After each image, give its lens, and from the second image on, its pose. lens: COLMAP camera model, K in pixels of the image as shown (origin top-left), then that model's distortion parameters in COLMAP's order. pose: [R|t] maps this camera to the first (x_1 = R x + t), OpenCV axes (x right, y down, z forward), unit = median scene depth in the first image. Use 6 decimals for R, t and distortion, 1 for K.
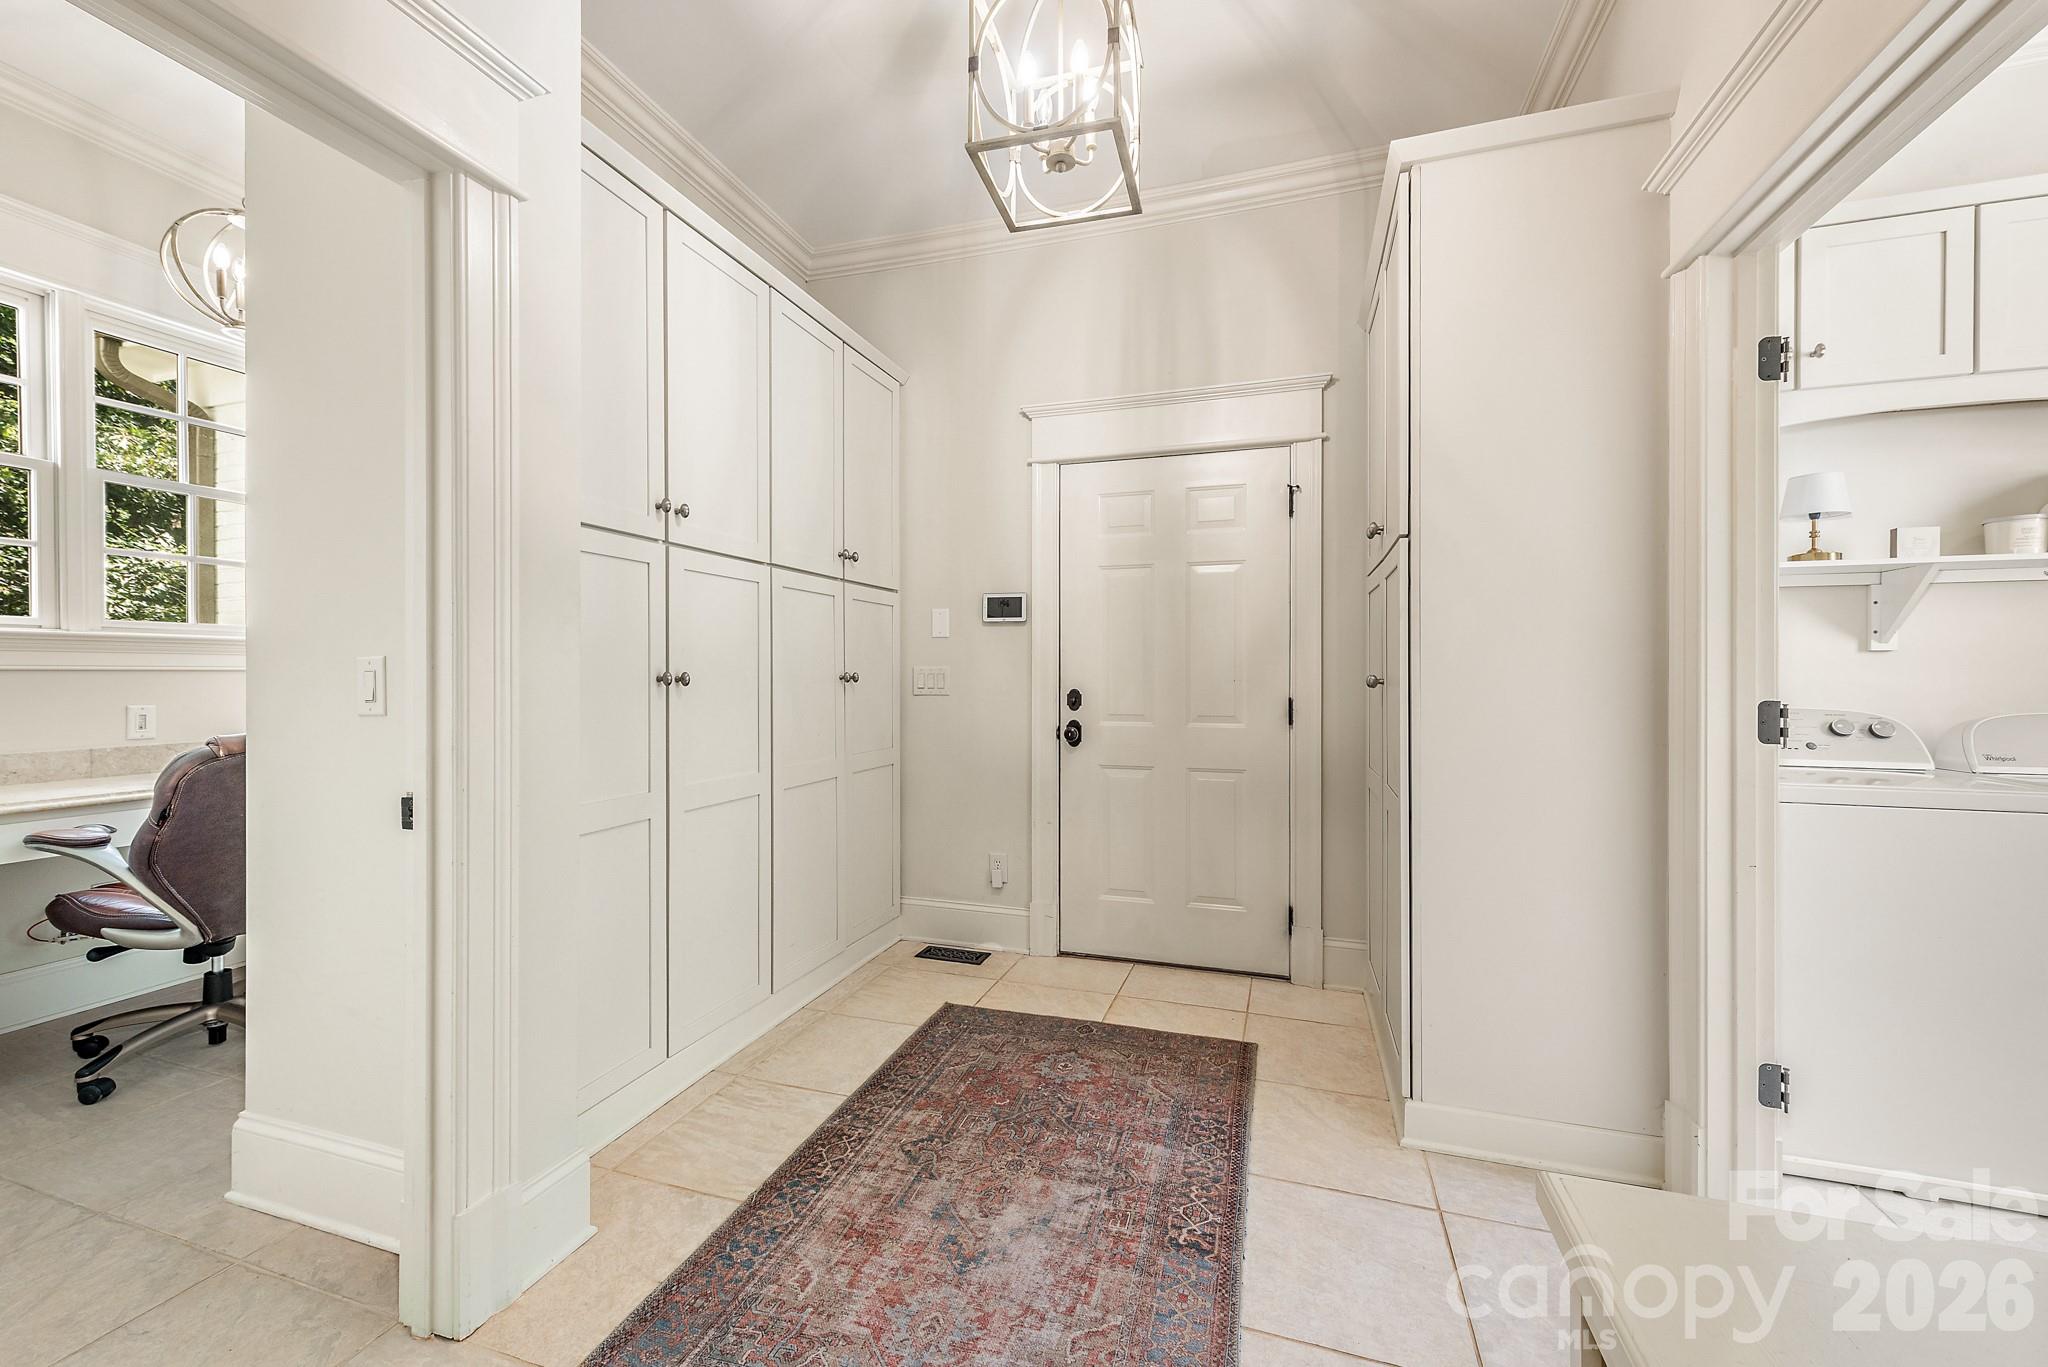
lens RADIAL K [[800.8, 0, 1025.6], [0, 800.8, 678.6], [0, 0, 1]] dist [0.005140, -0.000484]
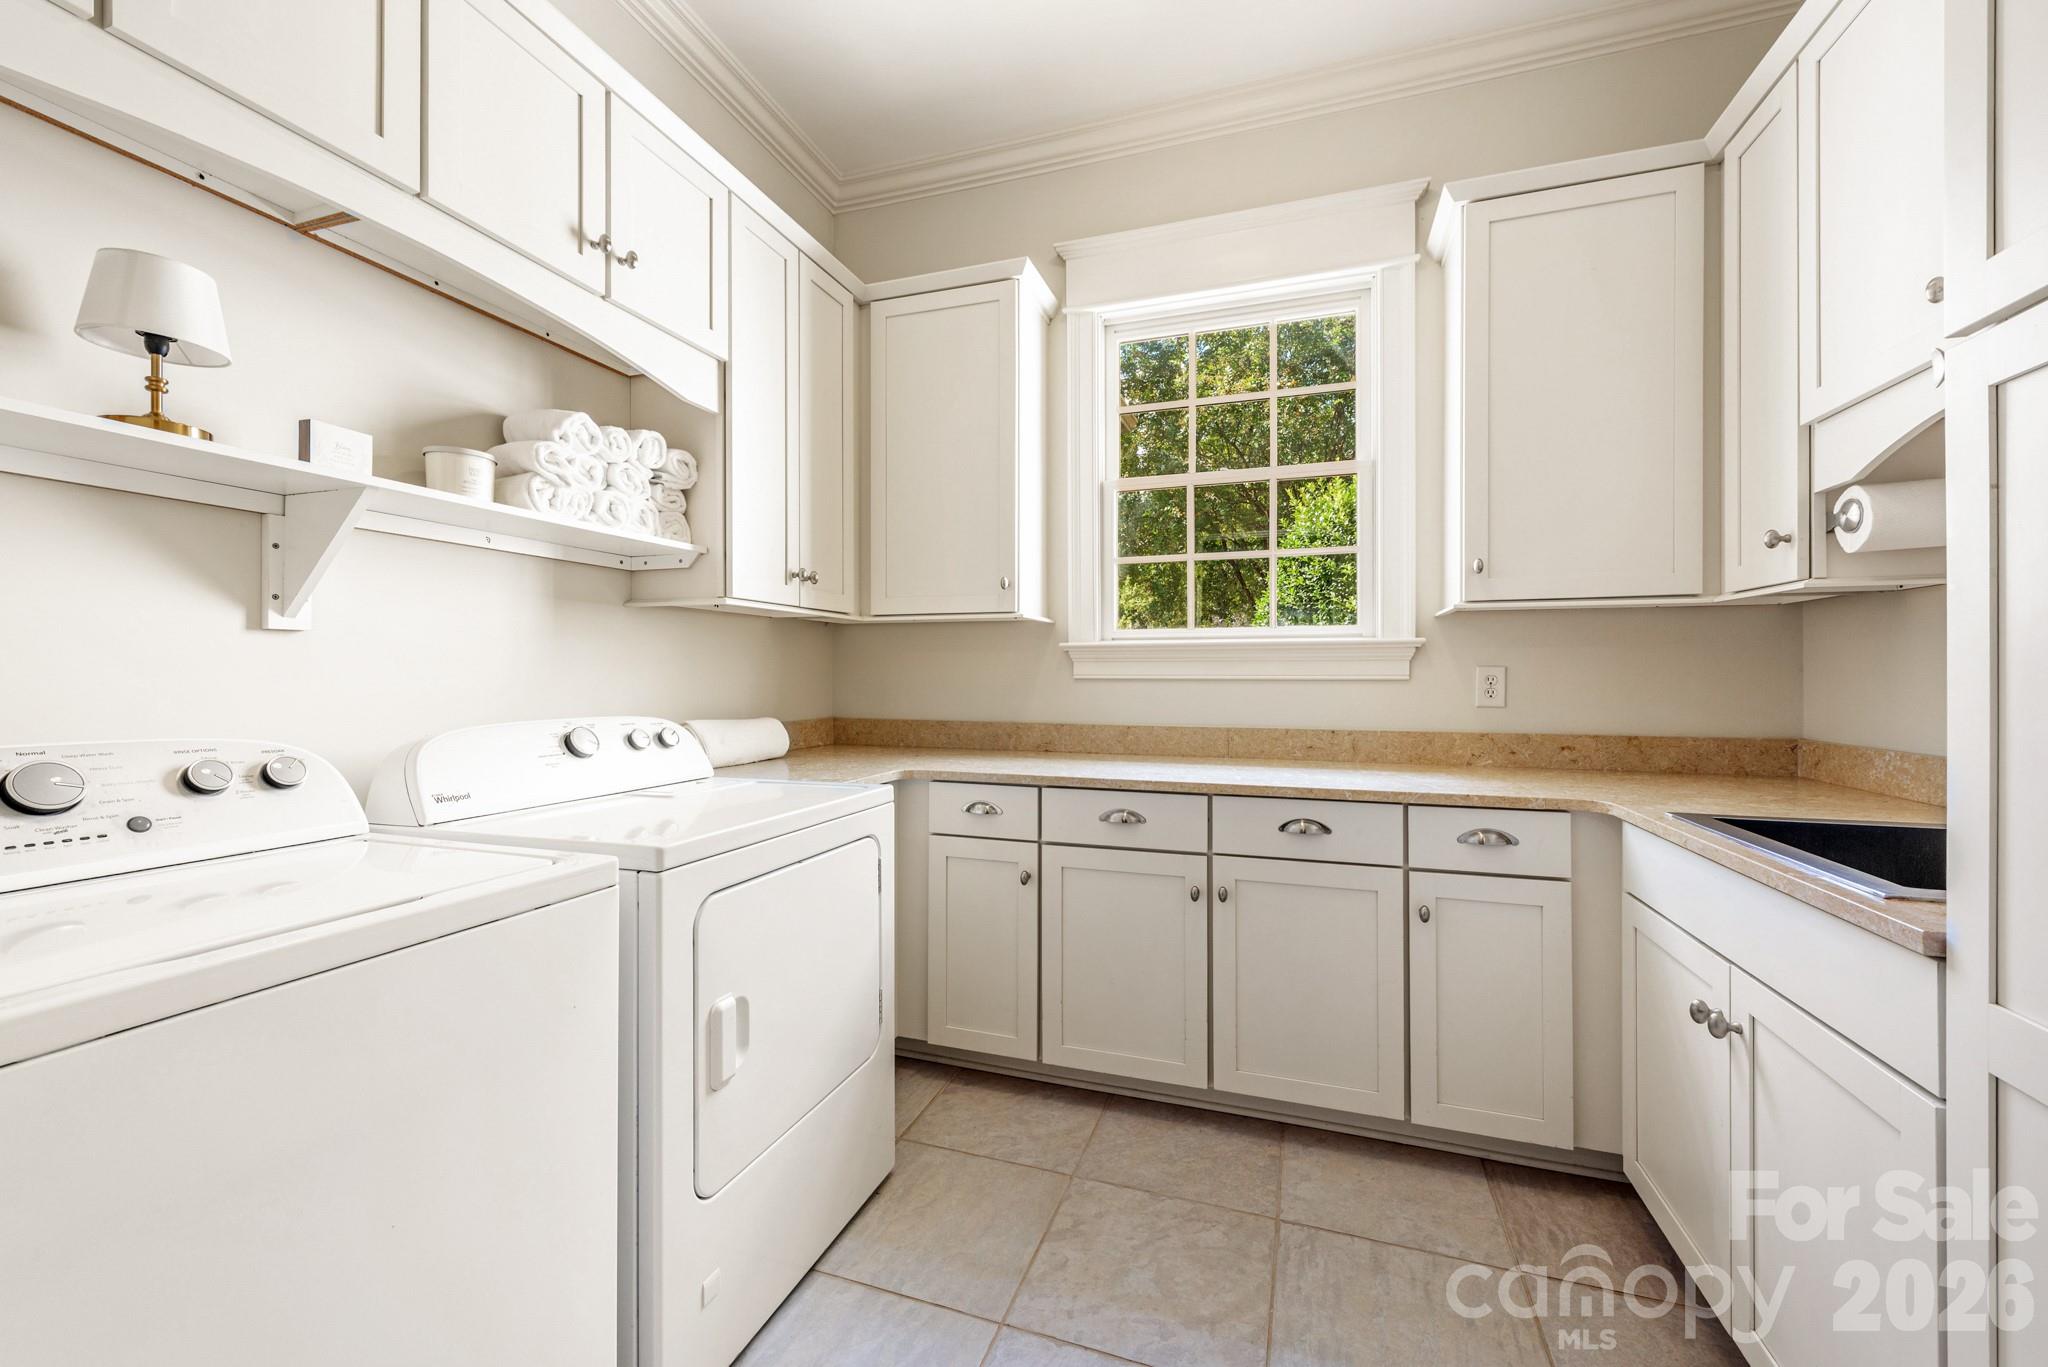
lens RADIAL K [[800.8, 0, 1037.4], [0, 800.8, 665.2], [0, 0, 1]] dist [0.005140, -0.000484]
pose [[0.001570, 0.008408, 0.999963, 0.495235], [0.005664, 0.999949, -0.008416, 0.000266], [-0.999983, 0.005677, 0.001523, 0.466509]]
